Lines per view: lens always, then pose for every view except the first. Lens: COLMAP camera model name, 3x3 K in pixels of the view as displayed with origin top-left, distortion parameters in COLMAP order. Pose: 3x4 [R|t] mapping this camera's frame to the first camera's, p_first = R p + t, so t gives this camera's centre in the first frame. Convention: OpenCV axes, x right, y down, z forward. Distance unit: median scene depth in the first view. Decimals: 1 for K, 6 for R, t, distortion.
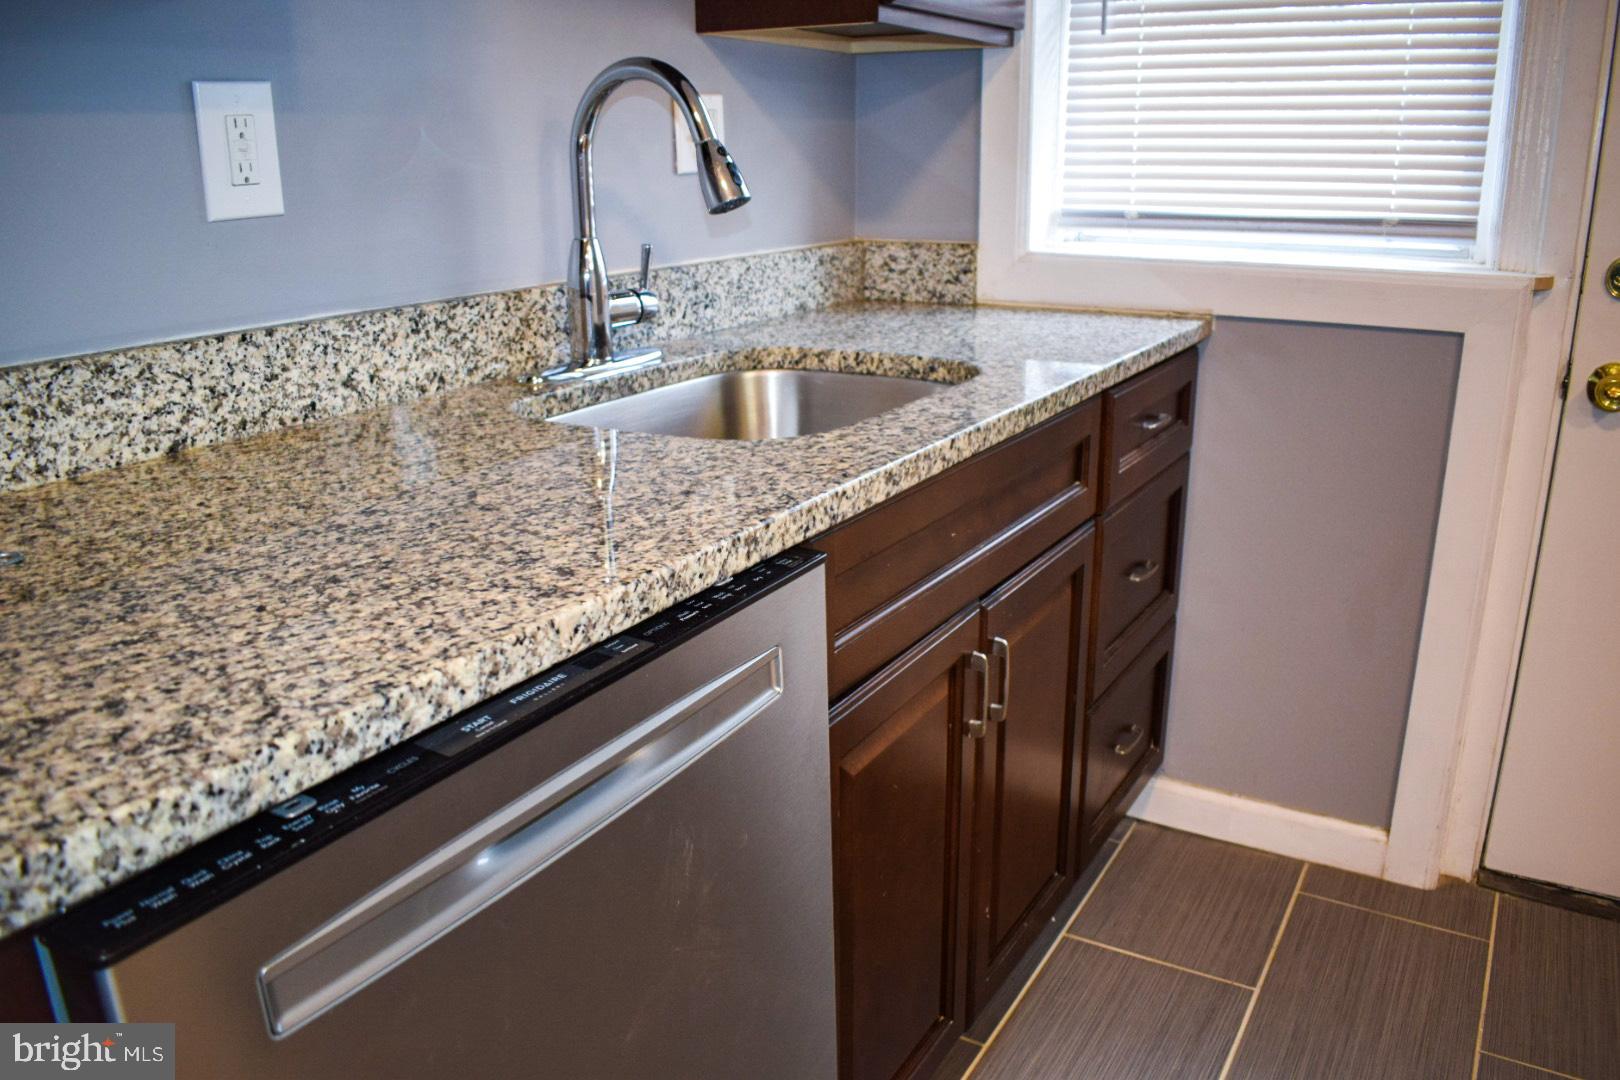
lens RADIAL K [[1270.4, 0, 815.3], [0, 1270.4, 537.0], [0, 0, 1]] dist [-0.100041, 0.019975]
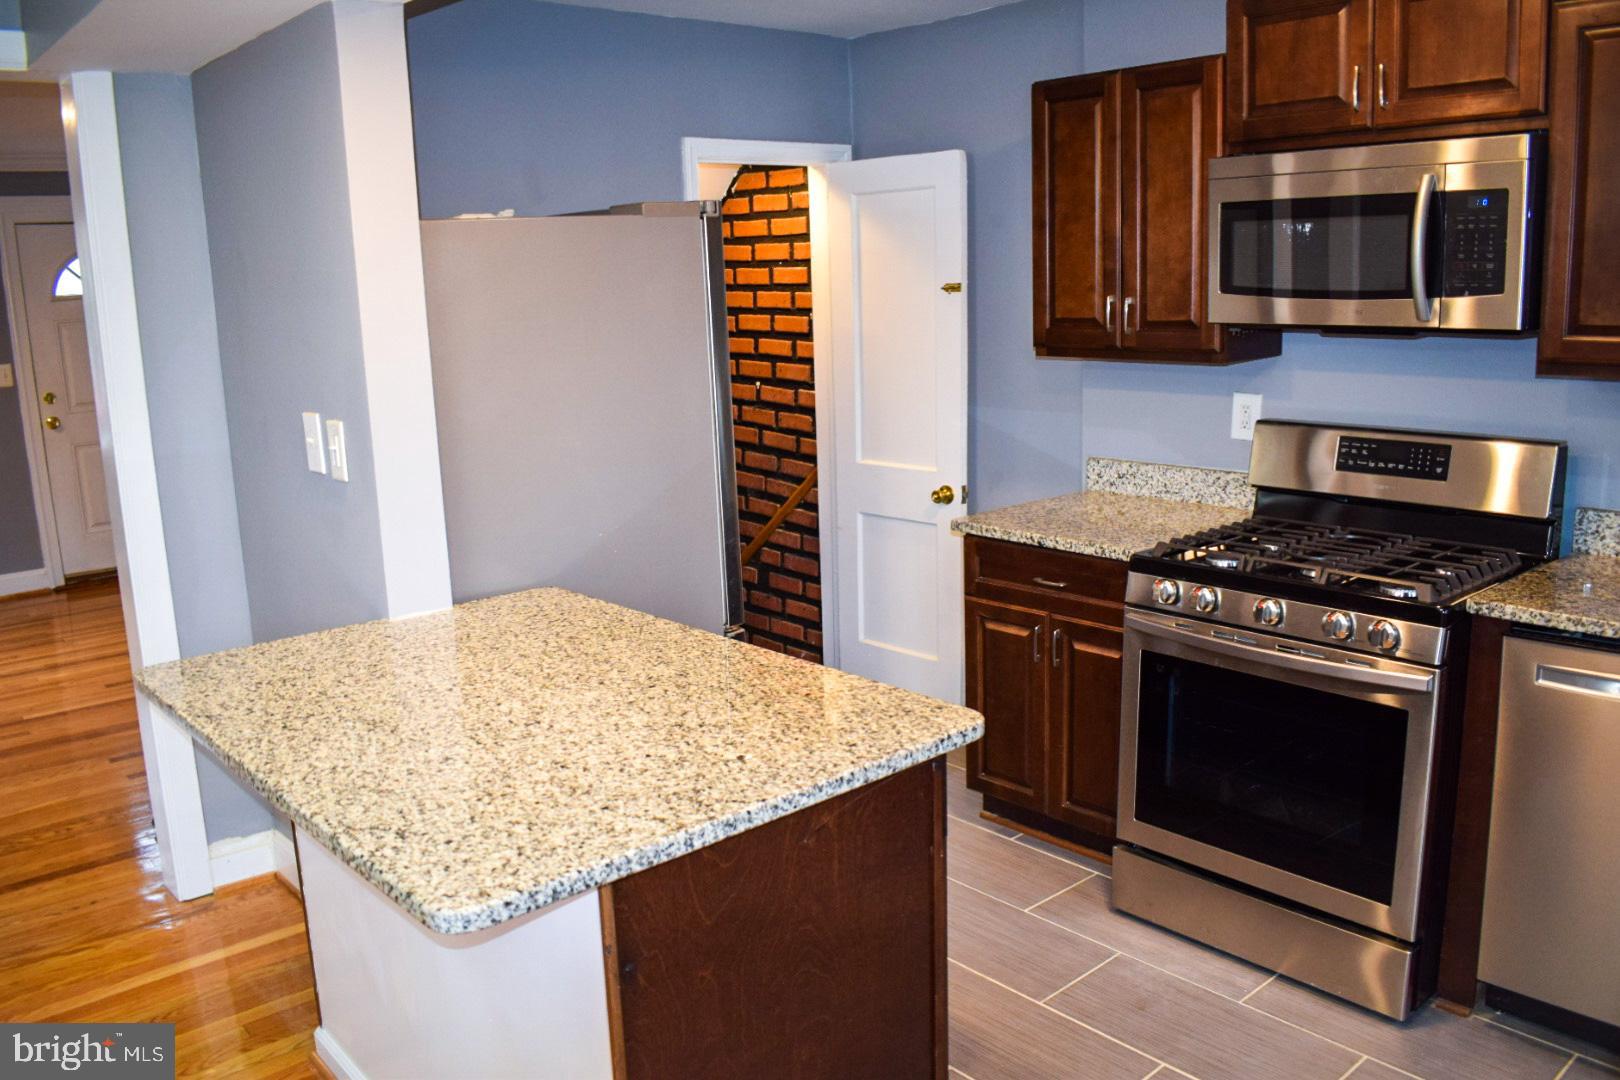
lens RADIAL K [[1283.9, 0, 816.2], [0, 1283.9, 532.3], [0, 0, 1]] dist [-0.097984, 0.014126]
pose [[-0.311518, 0.195339, -0.929946, 1.652680], [-0.249749, 0.927406, 0.278468, -0.245673], [0.916833, 0.319000, -0.240118, -0.138587]]
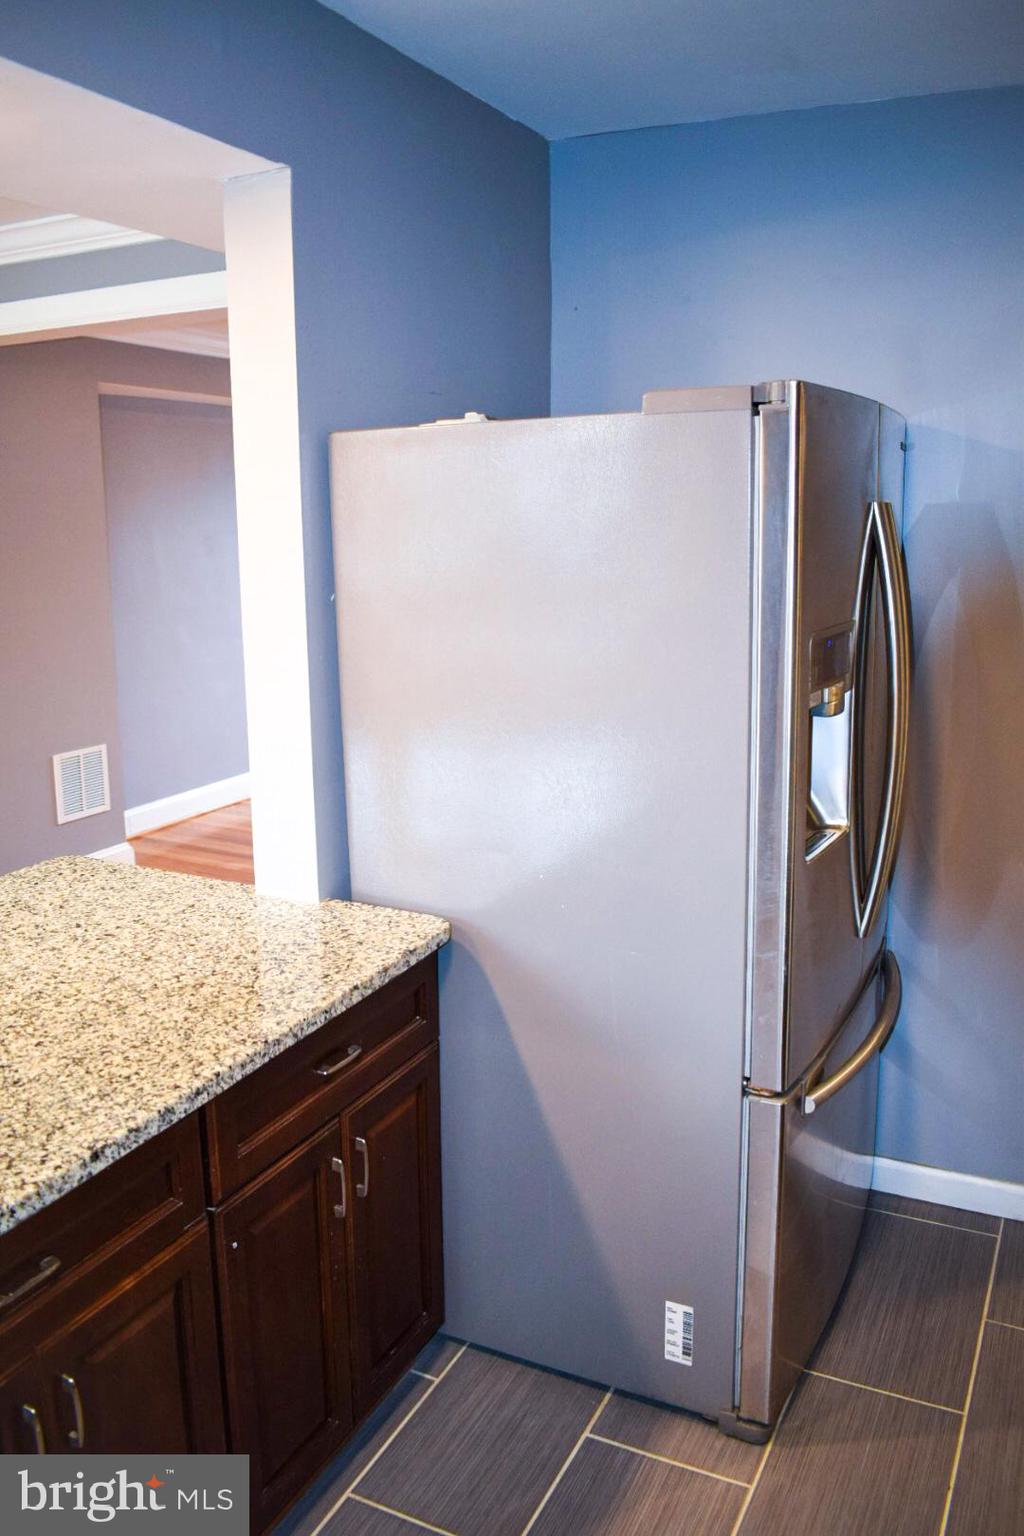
lens RADIAL K [[1204.5, 0, 512.0], [0, 1204.5, 768.0], [0, 0, 1]] dist [-0.100041, 0.019975]
pose [[-0.997584, 0.021946, -0.065909, -0.079236], [-0.013209, 0.871550, 0.490129, -0.357681], [0.068200, 0.489816, -0.869155, 0.178161]]
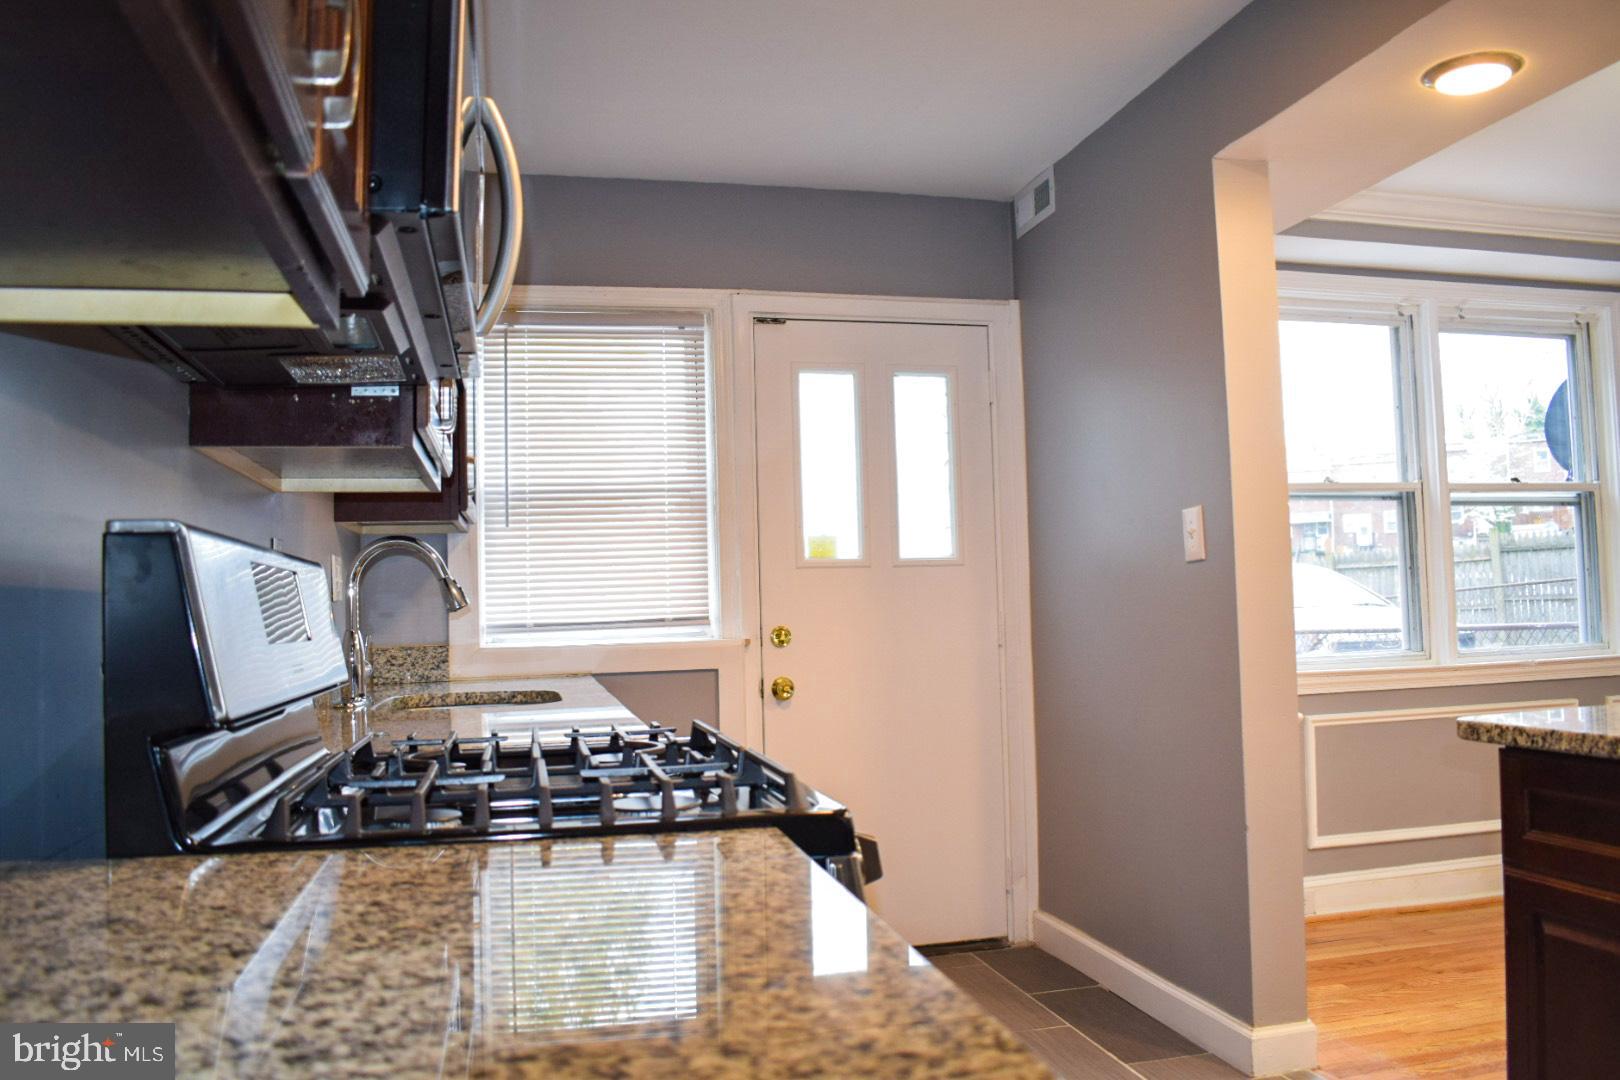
lens RADIAL K [[1270.4, 0, 815.3], [0, 1270.4, 537.0], [0, 0, 1]] dist [-0.100041, 0.019975]
pose [[0.721487, 0.023193, 0.692040, -1.028032], [0.228164, 0.935658, -0.269231, 0.292990], [-0.653757, 0.352145, 0.669773, -0.734614]]
